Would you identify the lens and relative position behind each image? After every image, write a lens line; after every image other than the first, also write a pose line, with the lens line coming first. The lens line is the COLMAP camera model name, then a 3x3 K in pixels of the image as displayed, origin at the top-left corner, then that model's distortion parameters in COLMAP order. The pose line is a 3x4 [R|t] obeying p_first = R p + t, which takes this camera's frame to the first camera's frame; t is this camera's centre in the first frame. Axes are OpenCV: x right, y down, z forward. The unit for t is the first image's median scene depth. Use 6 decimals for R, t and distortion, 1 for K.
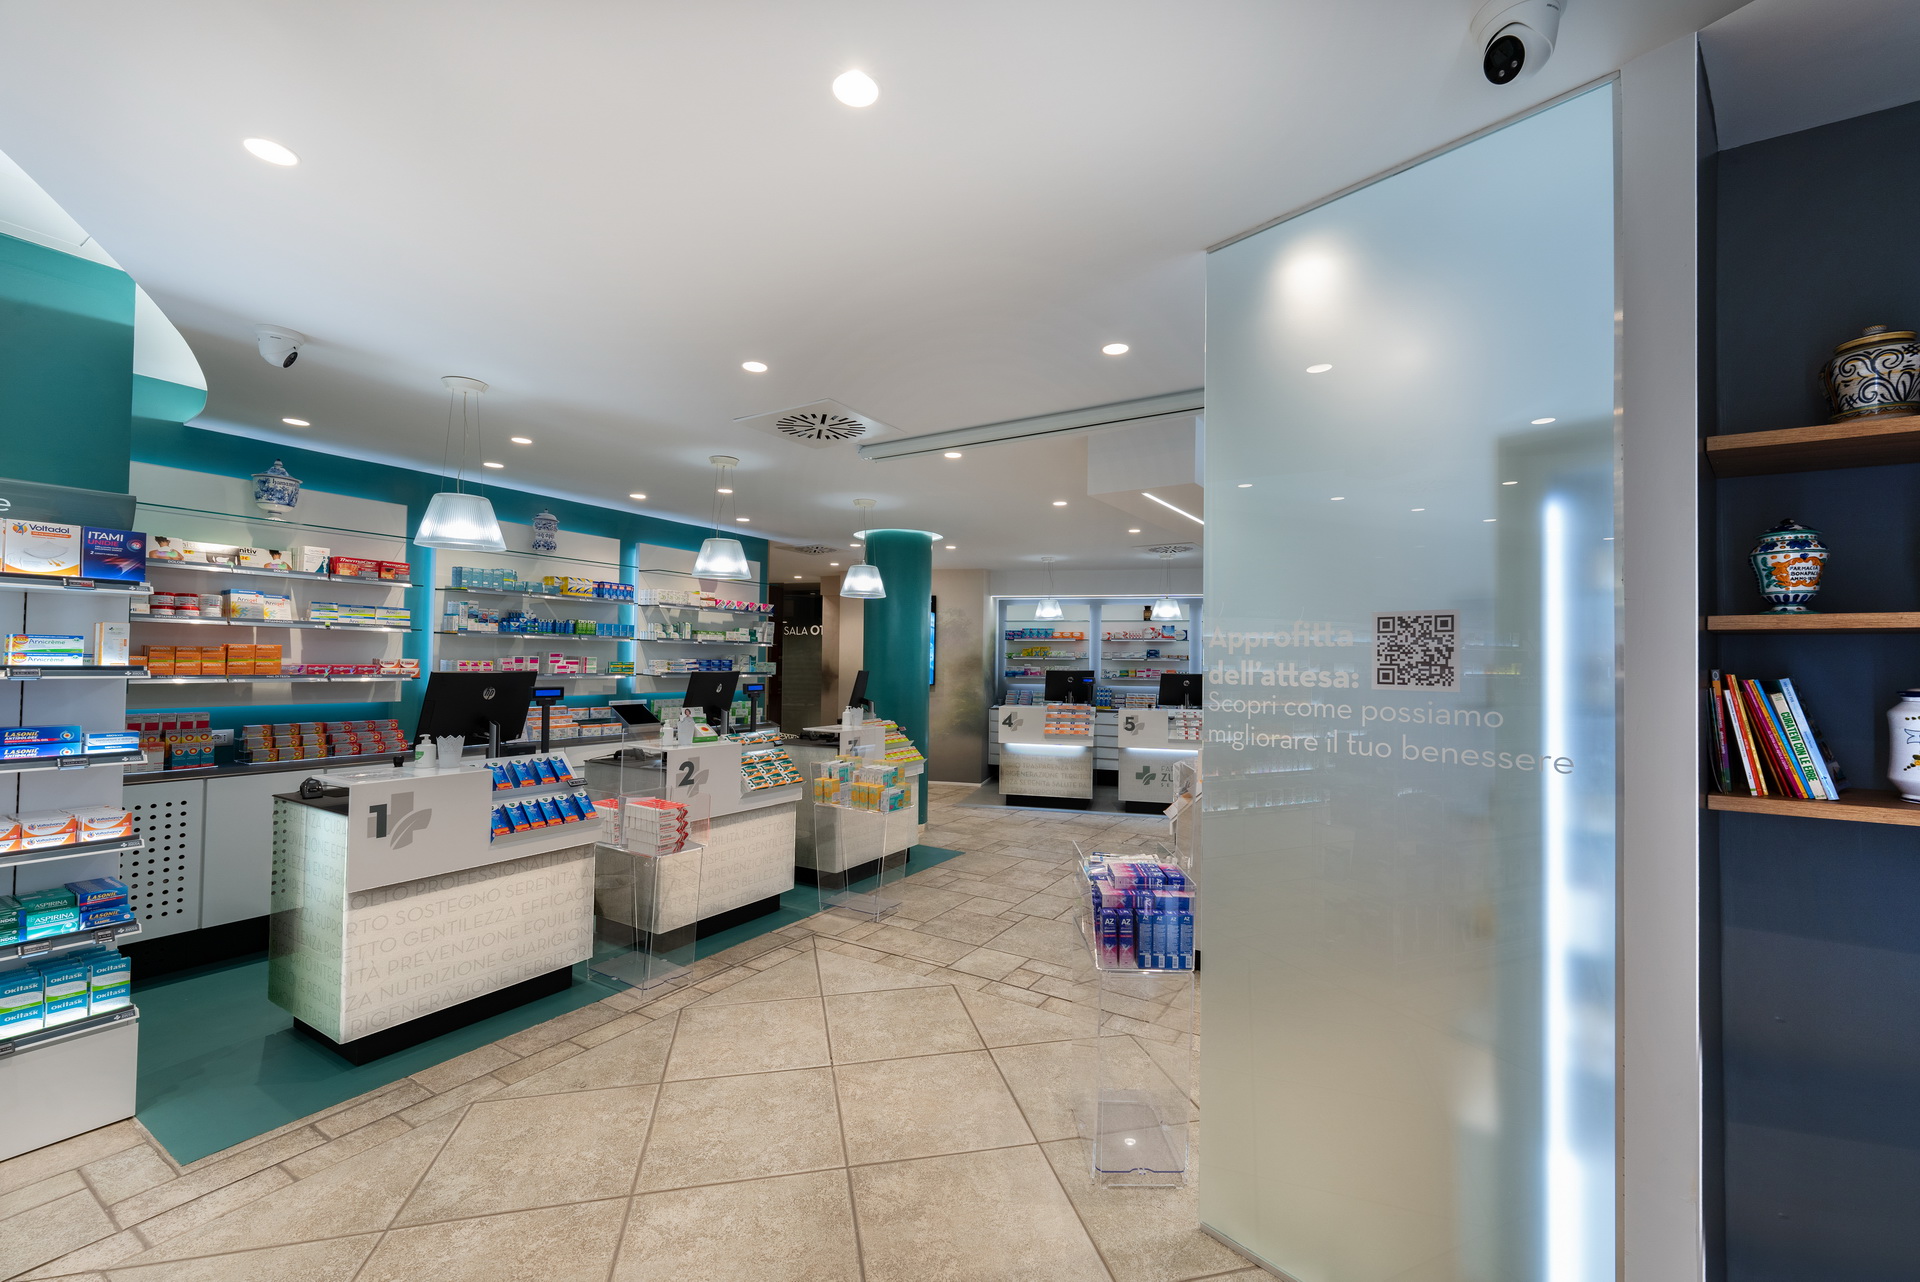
lens RADIAL K [[772.0, 0, 950.6], [0, 772.0, 645.8], [0, 0, 1]] dist [-0.000884, -0.000063]
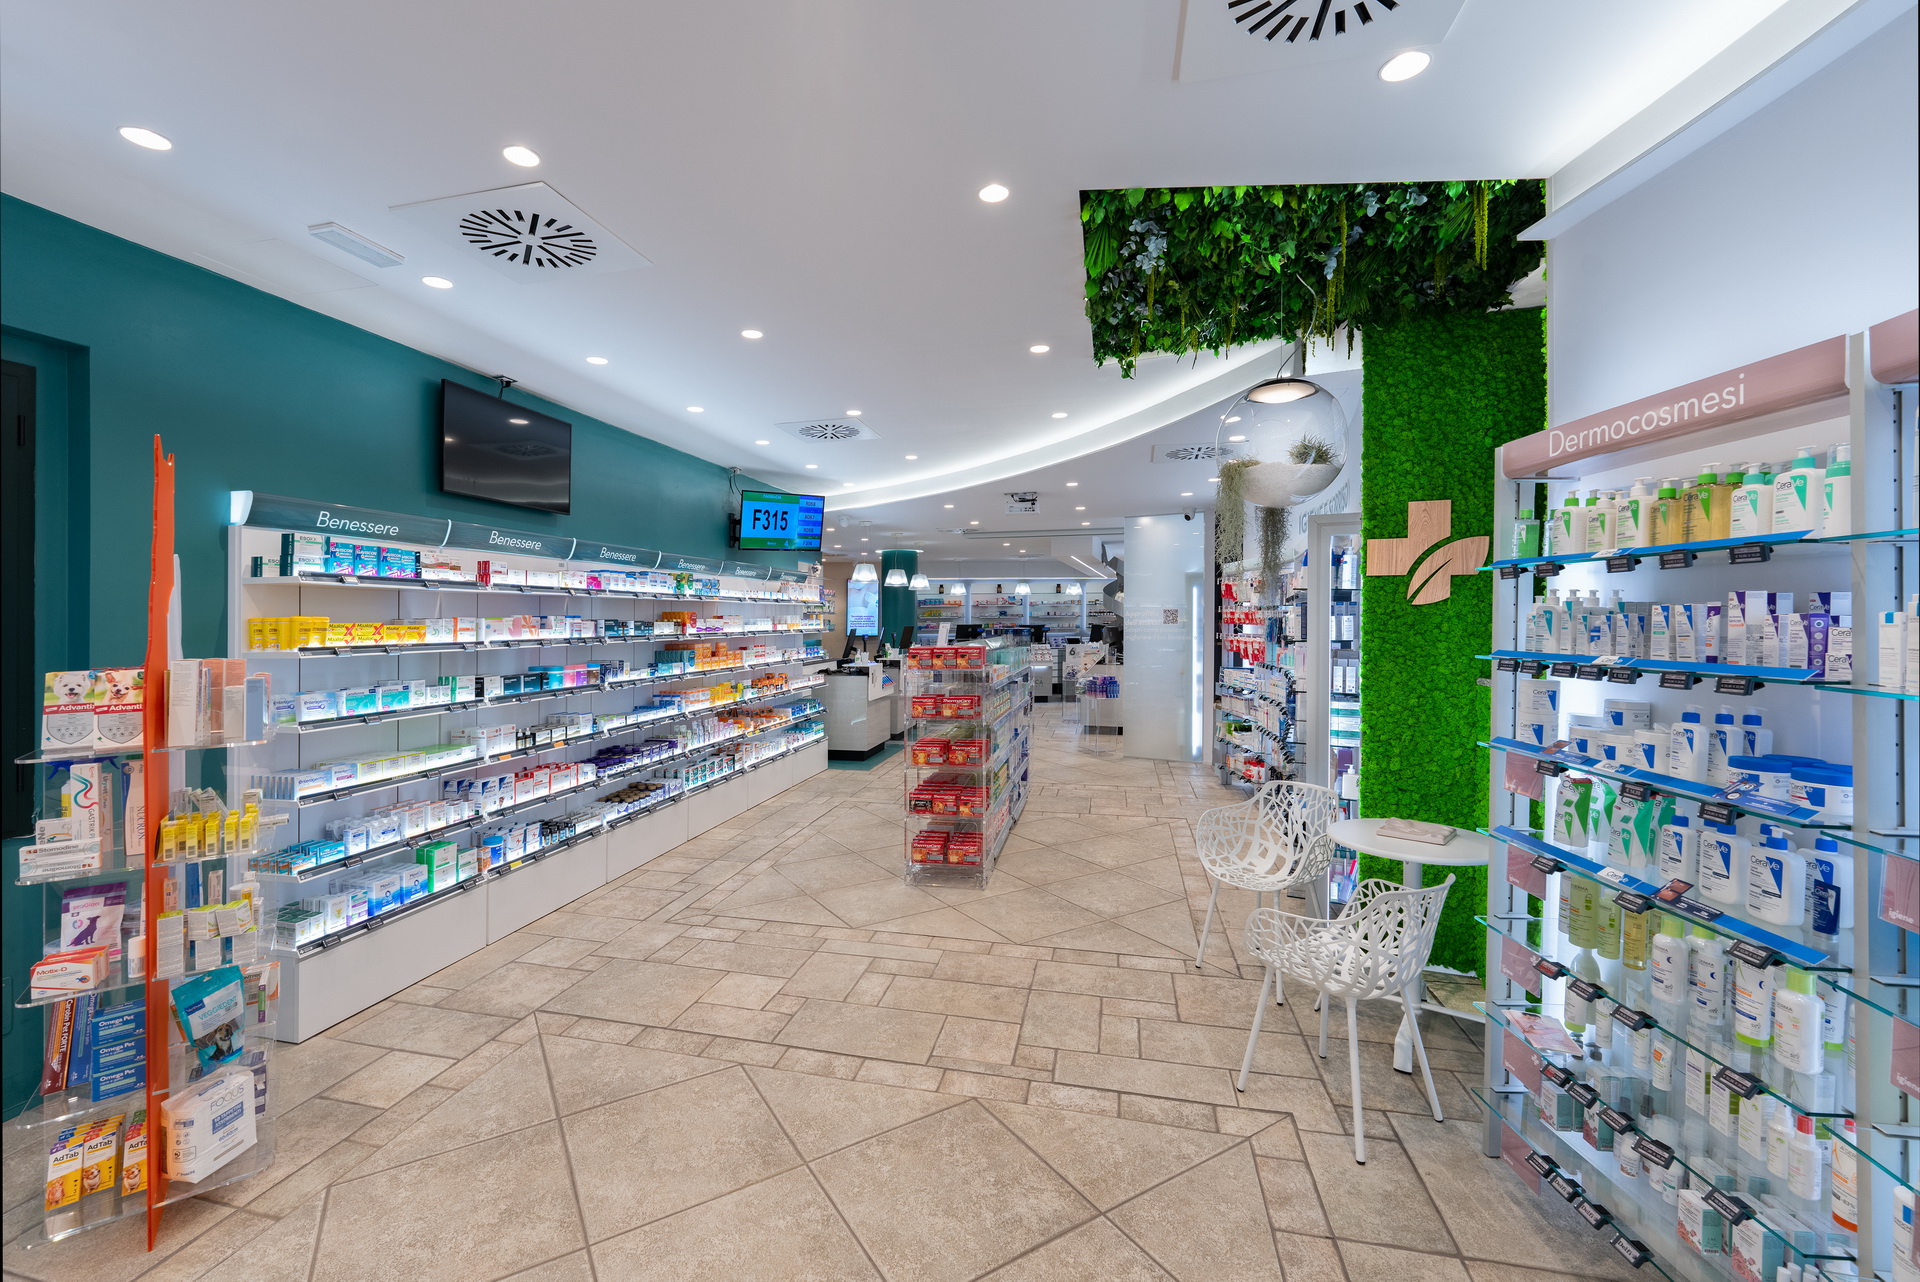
lens RADIAL K [[772.0, 0, 950.6], [0, 772.0, 645.8], [0, 0, 1]] dist [-0.000884, -0.000063]
pose [[0.943260, -0.033060, 0.330406, -0.713643], [0.014344, 0.998159, 0.058925, -0.036022], [-0.331746, -0.050843, 0.941998, -0.963251]]
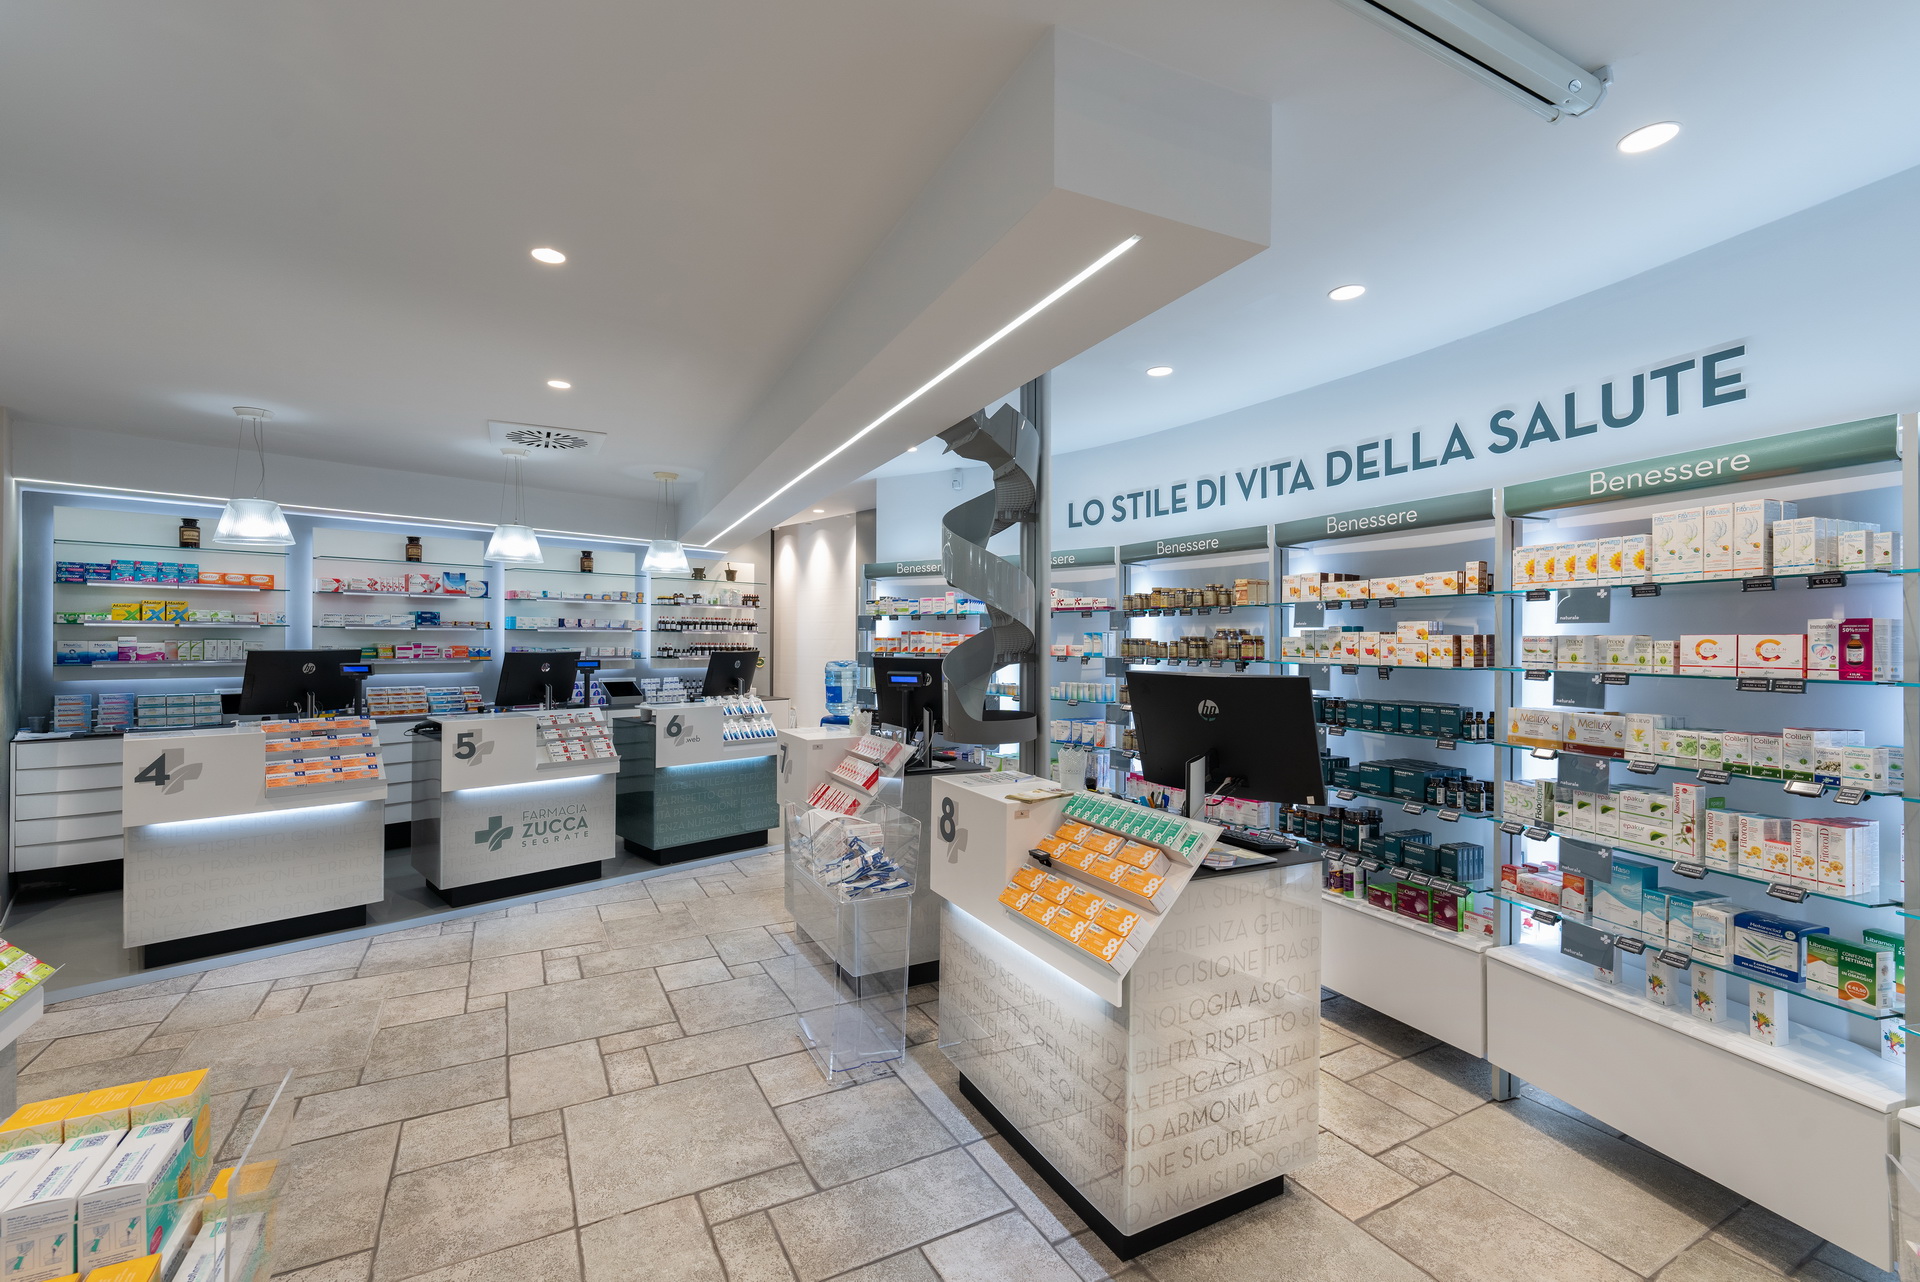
lens RADIAL K [[821.0, 0, 960.0], [0, 821.0, 641.0], [0, 0, 1]] dist [-0.002526, -0.000318]
pose [[0.509393, -0.010216, 0.860473, -0.127370], [-0.017152, 0.999610, 0.022022, 0.011917], [-0.860363, -0.025976, 0.509019, 0.583566]]
